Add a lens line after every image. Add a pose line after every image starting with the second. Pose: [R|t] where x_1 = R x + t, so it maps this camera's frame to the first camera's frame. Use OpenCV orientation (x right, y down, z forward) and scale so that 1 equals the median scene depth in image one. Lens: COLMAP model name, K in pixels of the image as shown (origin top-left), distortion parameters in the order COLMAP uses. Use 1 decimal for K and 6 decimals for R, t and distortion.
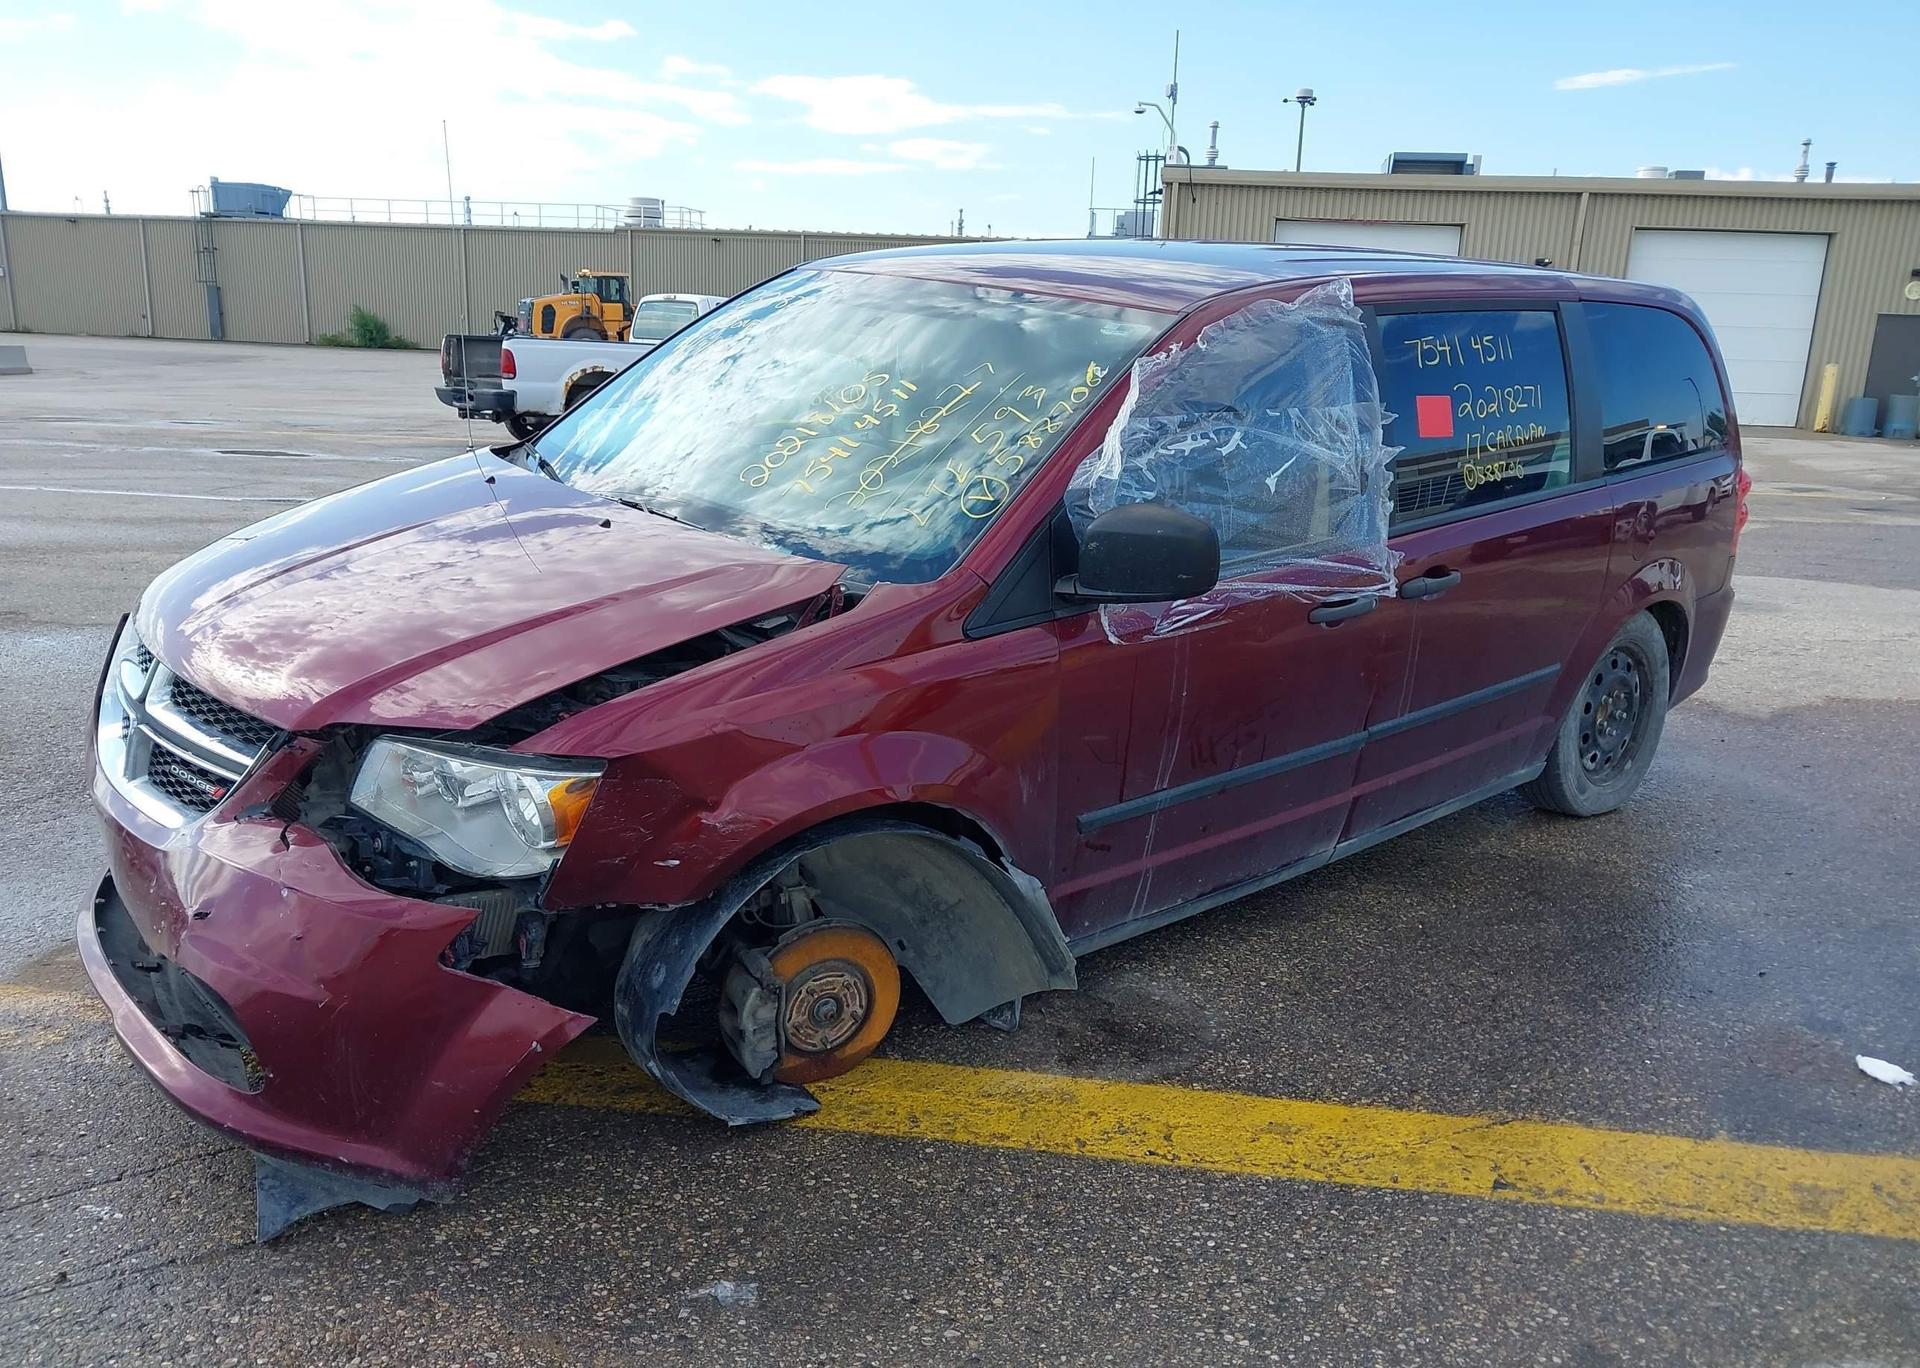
lens RADIAL K [[1525.8, 0, 936.5], [0, 1525.8, 747.8], [0, 0, 1]] dist [0.000948, 0.002343]
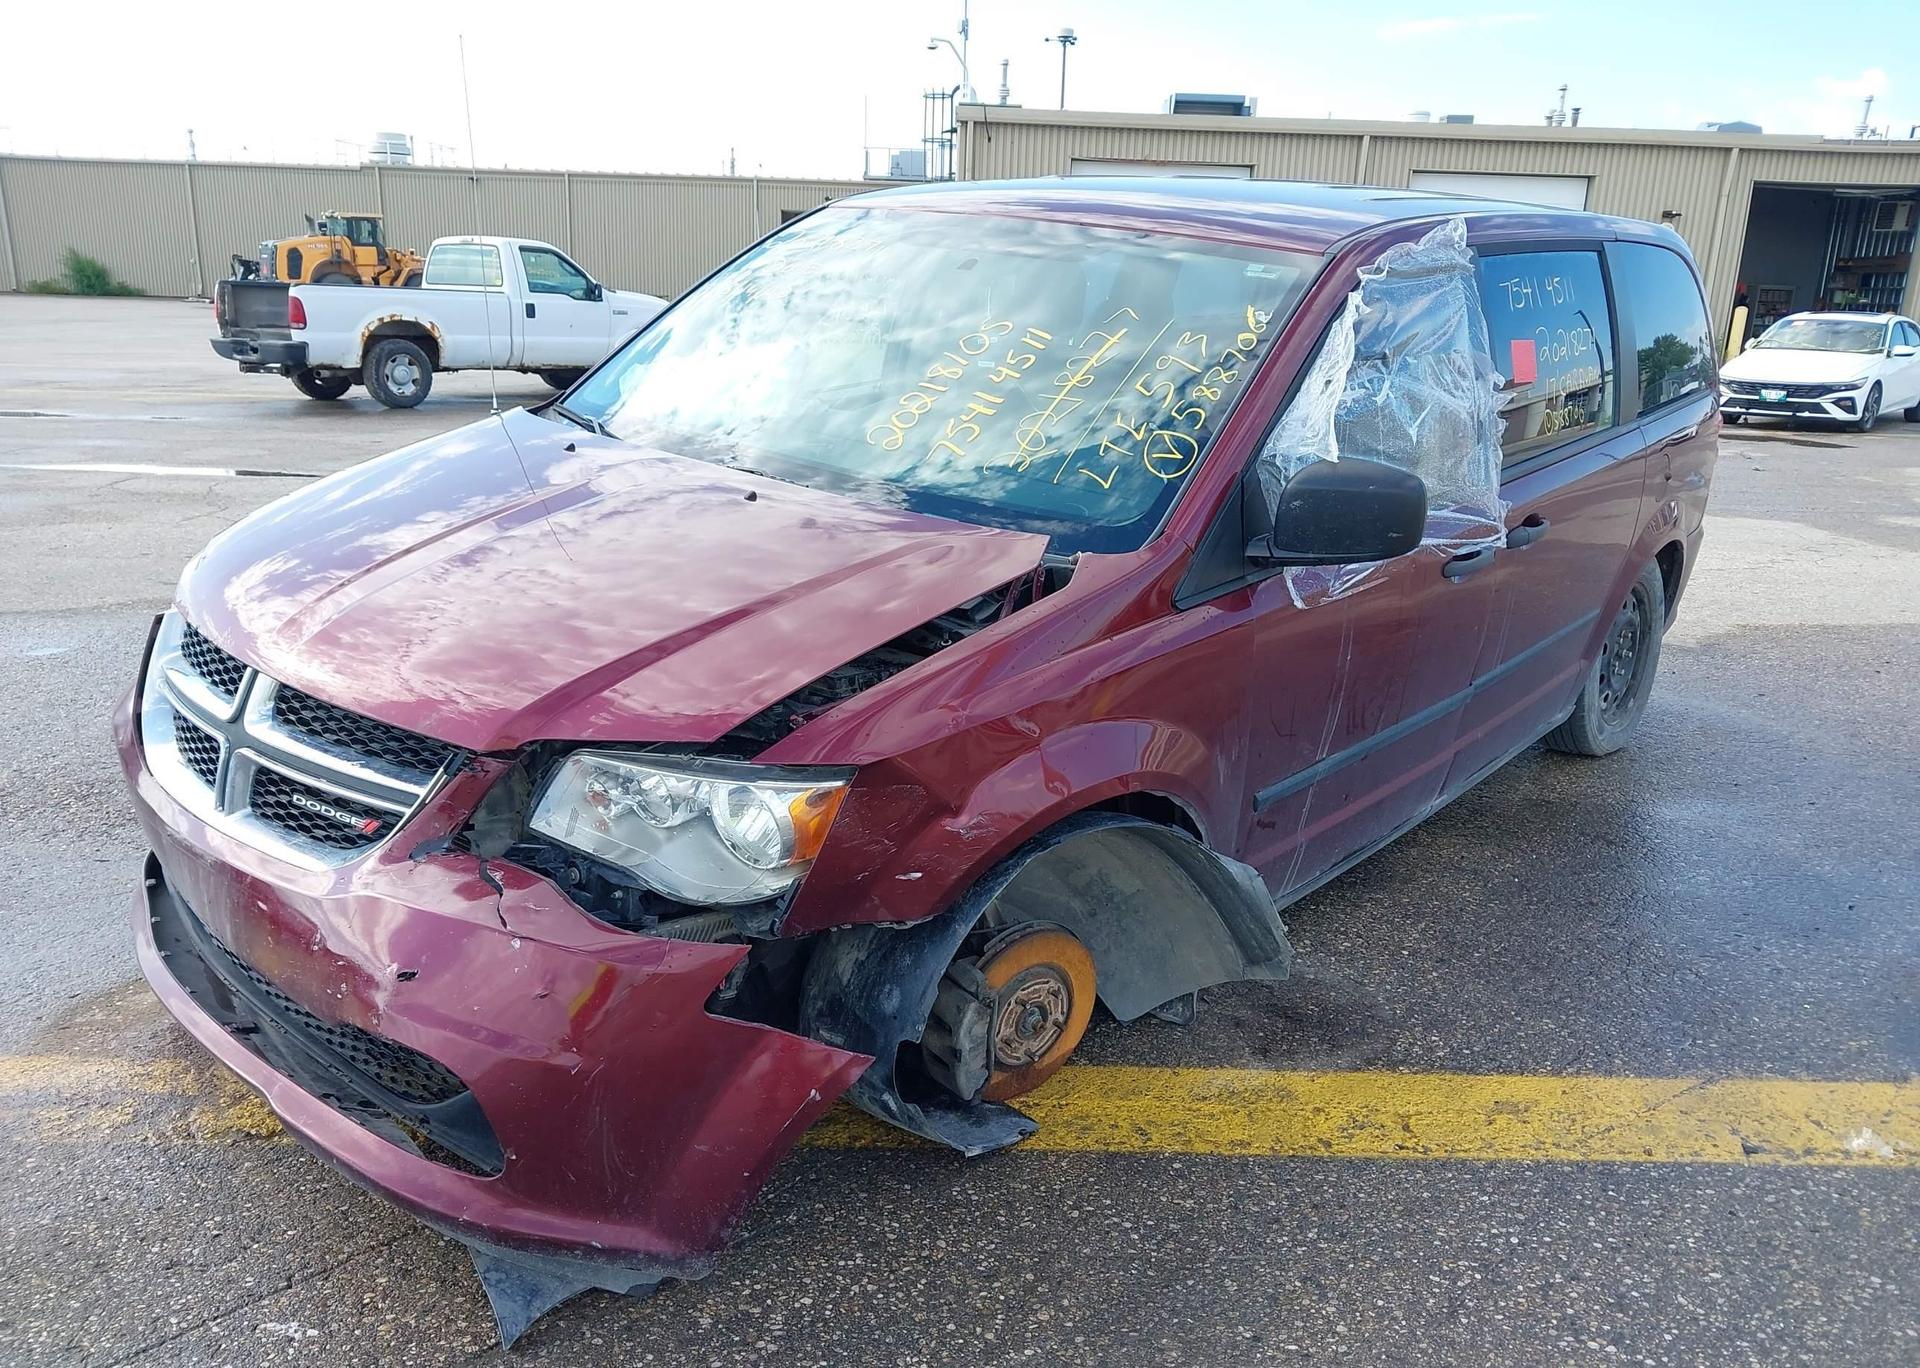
lens RADIAL K [[1542.8, 0, 932.7], [0, 1542.8, 742.3], [0, 0, 1]] dist [-0.043651, 0.088091]
pose [[0.988169, -0.049279, 0.145239, -0.247700], [0.044932, 0.998443, 0.033060, -0.027561], [-0.146642, -0.026143, 0.988844, 0.093610]]
